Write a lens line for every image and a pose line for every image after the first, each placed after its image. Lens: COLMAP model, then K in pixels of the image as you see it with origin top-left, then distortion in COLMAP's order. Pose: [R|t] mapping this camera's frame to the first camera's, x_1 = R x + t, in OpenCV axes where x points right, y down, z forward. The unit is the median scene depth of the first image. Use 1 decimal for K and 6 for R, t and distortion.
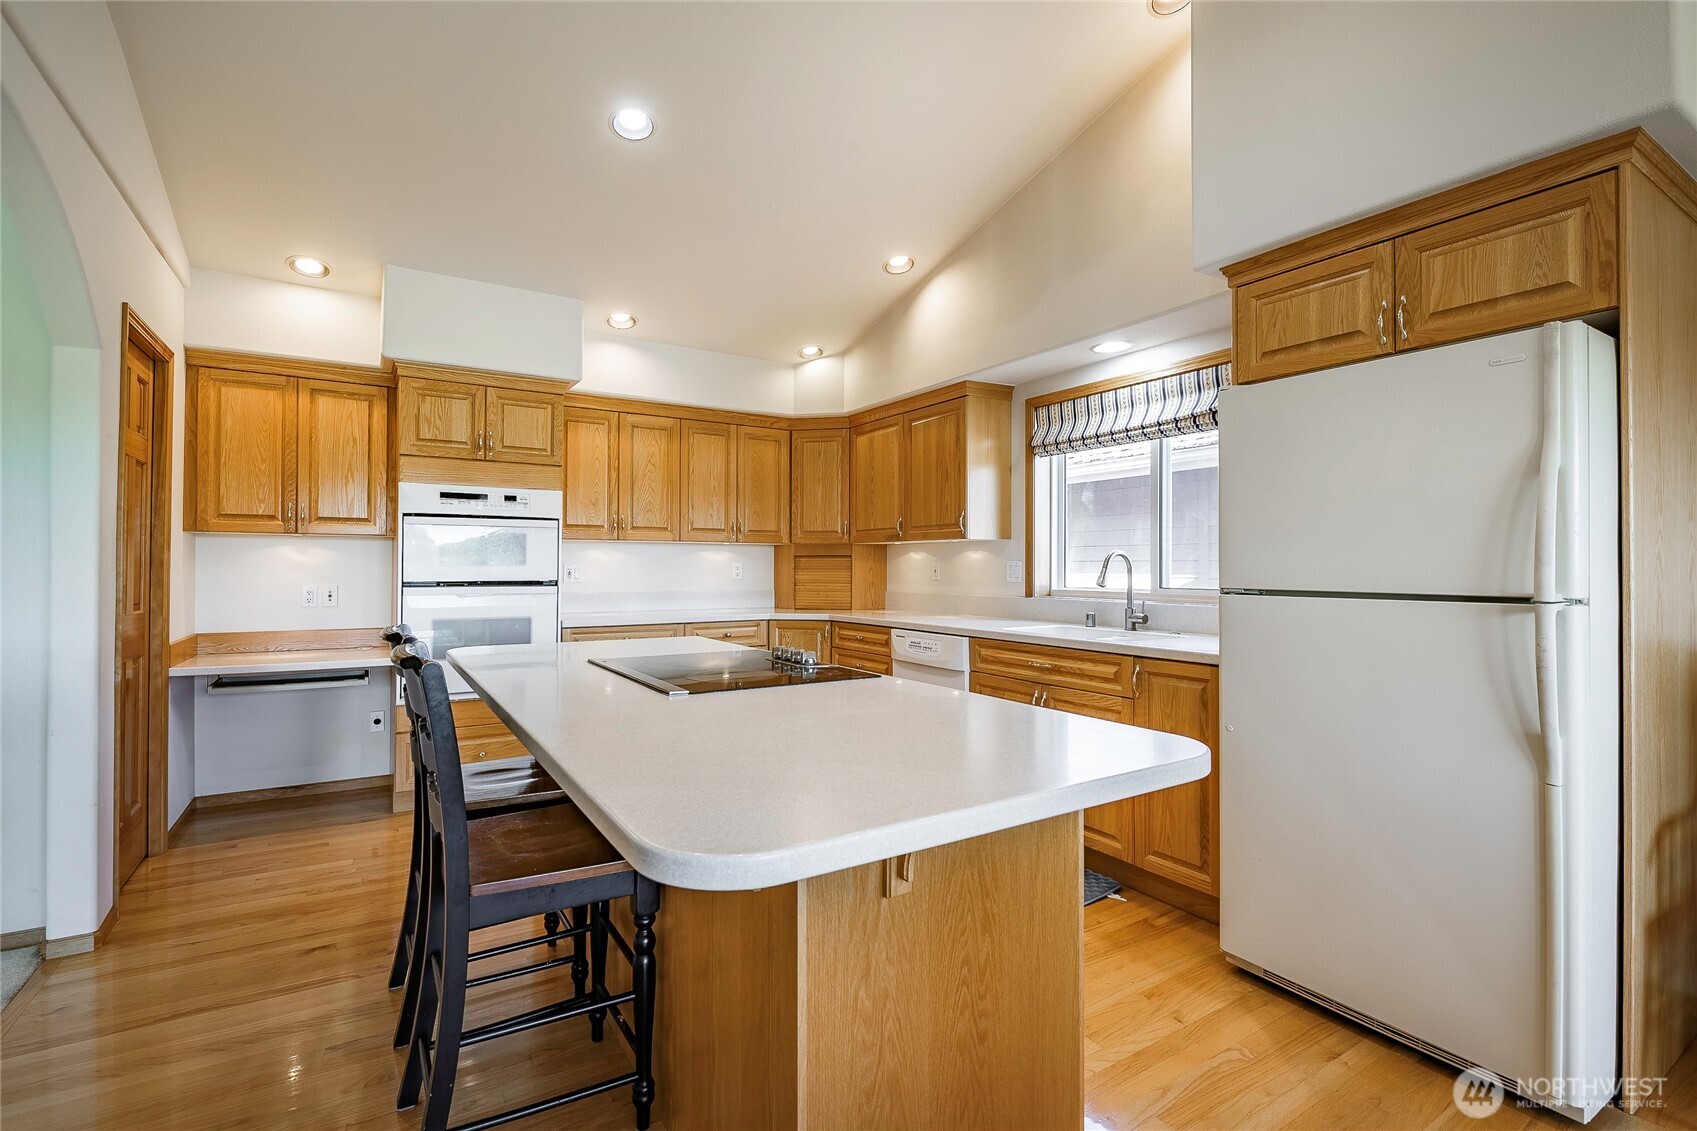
lens RADIAL K [[773.9, 0, 852.6], [0, 773.9, 558.5], [0, 0, 1]] dist [-0.001537, -0.000983]
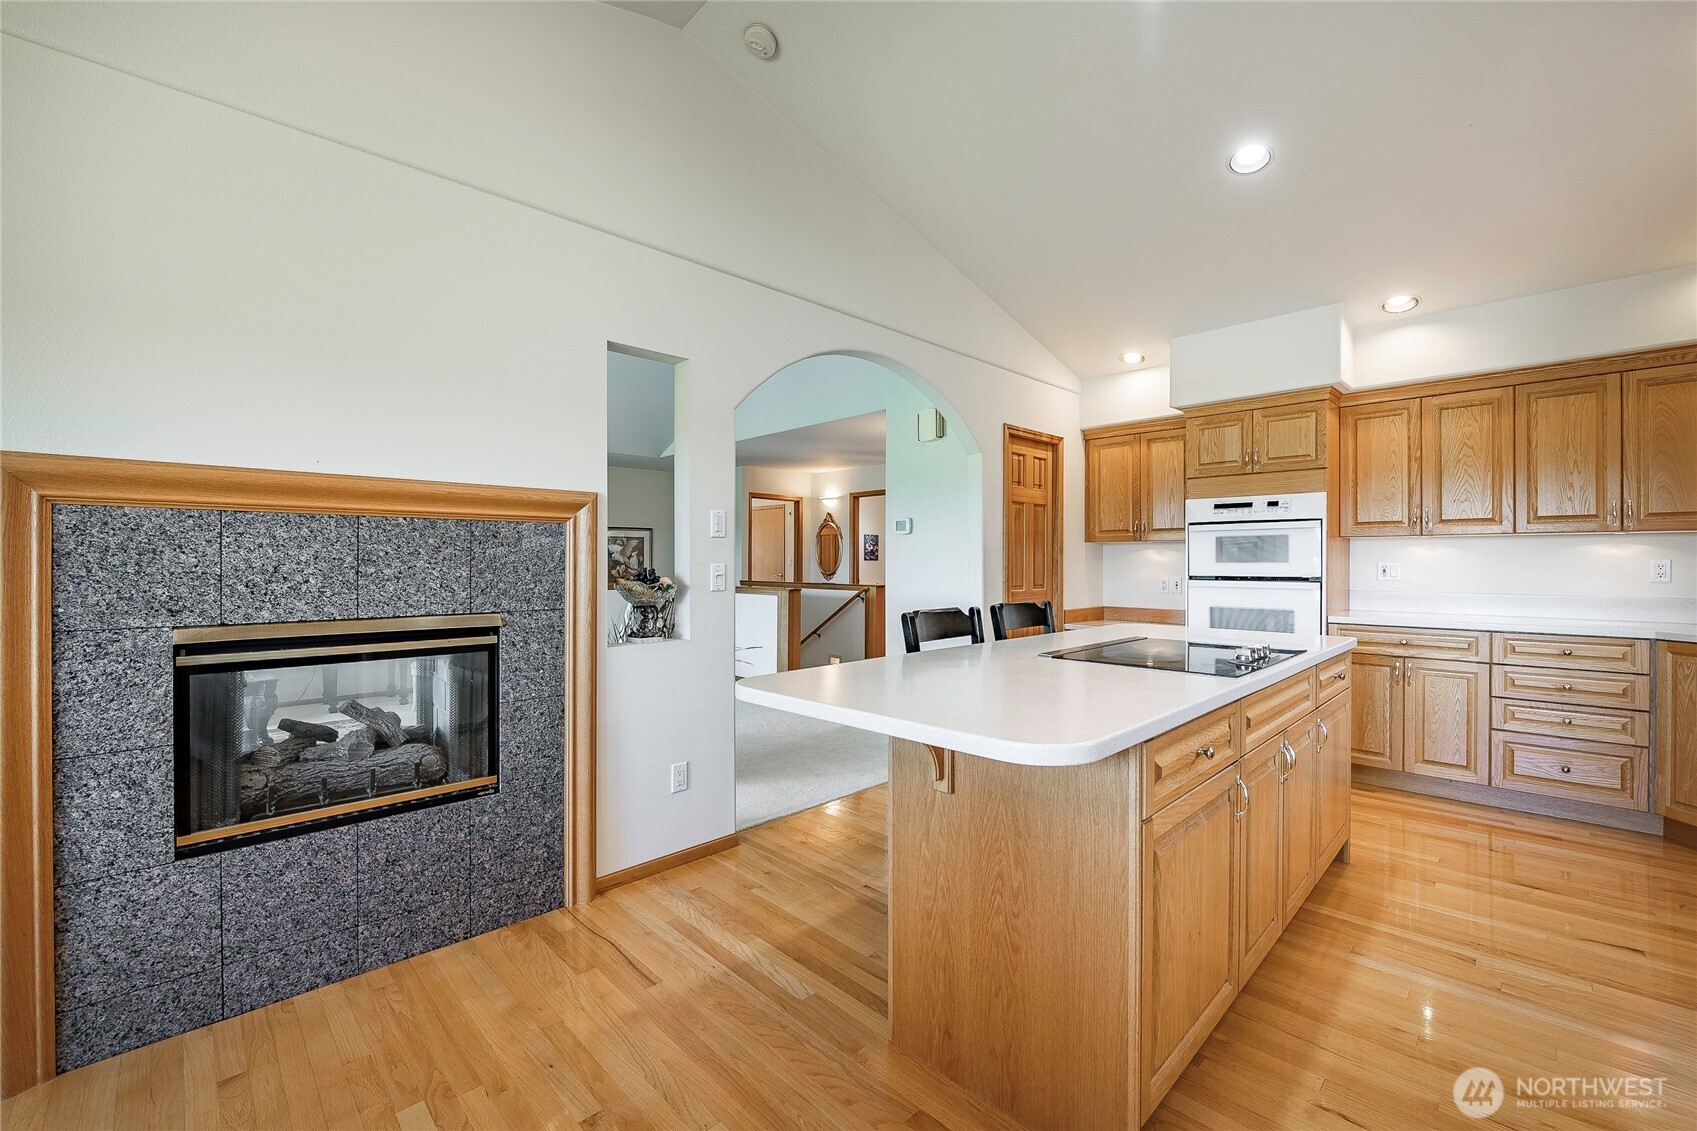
lens RADIAL K [[693.0, 0, 857.0], [0, 693.0, 564.1], [0, 0, 1]] dist [-0.008303, 0.000054]
pose [[0.228352, 0.000241, -0.973579, 0.402499], [0.008427, 0.999962, 0.002224, 0.003182], [0.973542, -0.008712, 0.228341, 0.176651]]
